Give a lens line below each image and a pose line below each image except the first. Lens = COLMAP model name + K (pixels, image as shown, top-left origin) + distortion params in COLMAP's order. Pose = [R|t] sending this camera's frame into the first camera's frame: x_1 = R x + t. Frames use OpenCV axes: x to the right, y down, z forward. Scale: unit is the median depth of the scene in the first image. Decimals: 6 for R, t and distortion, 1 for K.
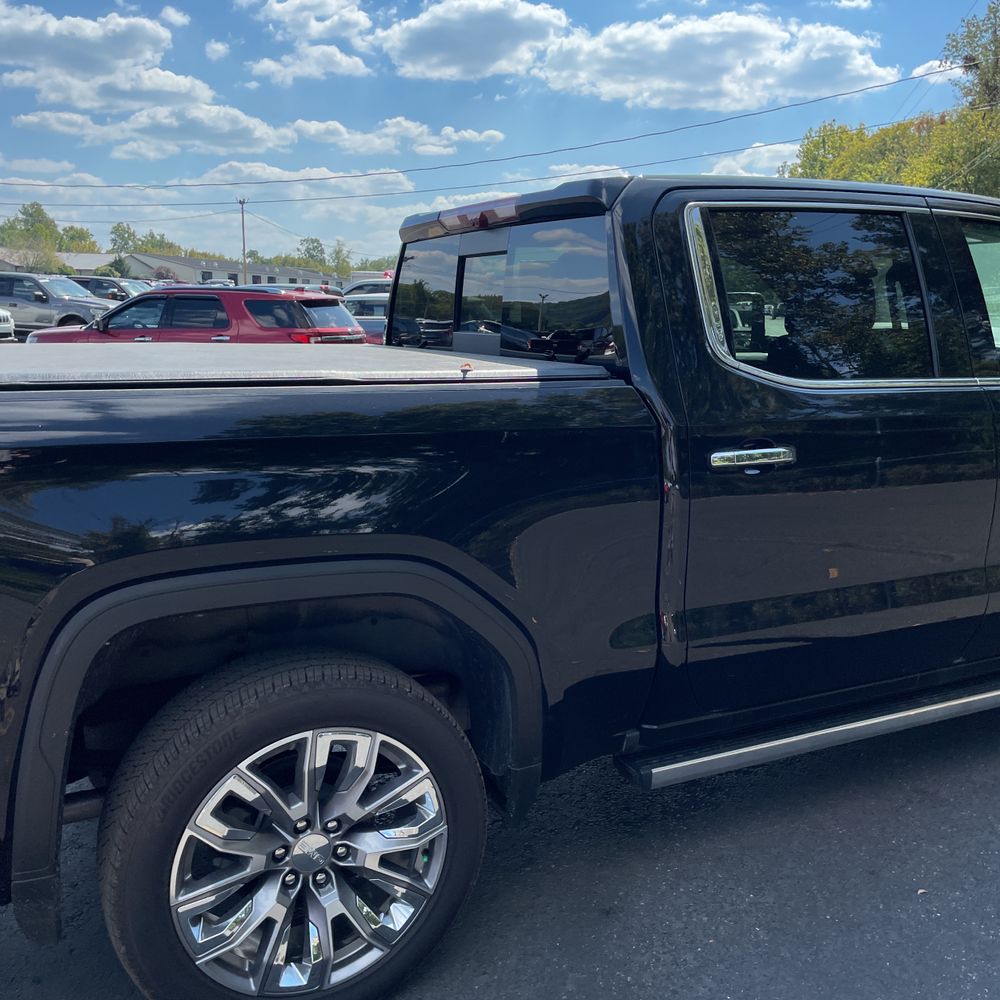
lens RADIAL K [[1014.2, 0, 500.0], [0, 1014.2, 500.0], [0, 0, 1]] dist [0.101528, -0.151142]
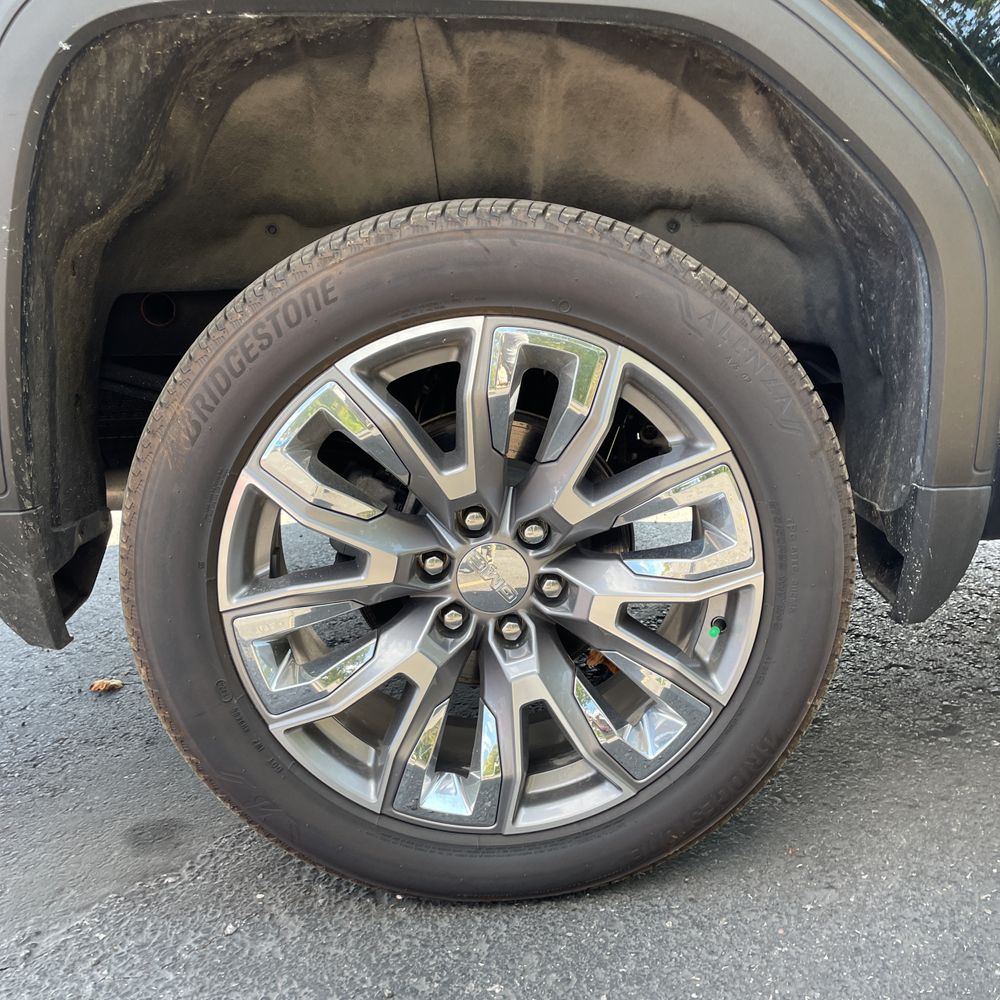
lens RADIAL K [[1009.8, 0, 522.1], [0, 1009.8, 519.3], [0, 0, 1]] dist [0.098617, -0.133548]
pose [[0.915915, 0.082352, -0.392832, 0.033101], [-0.057211, 0.995518, 0.075304, 0.274005], [0.397273, -0.046498, 0.916522, 0.530054]]
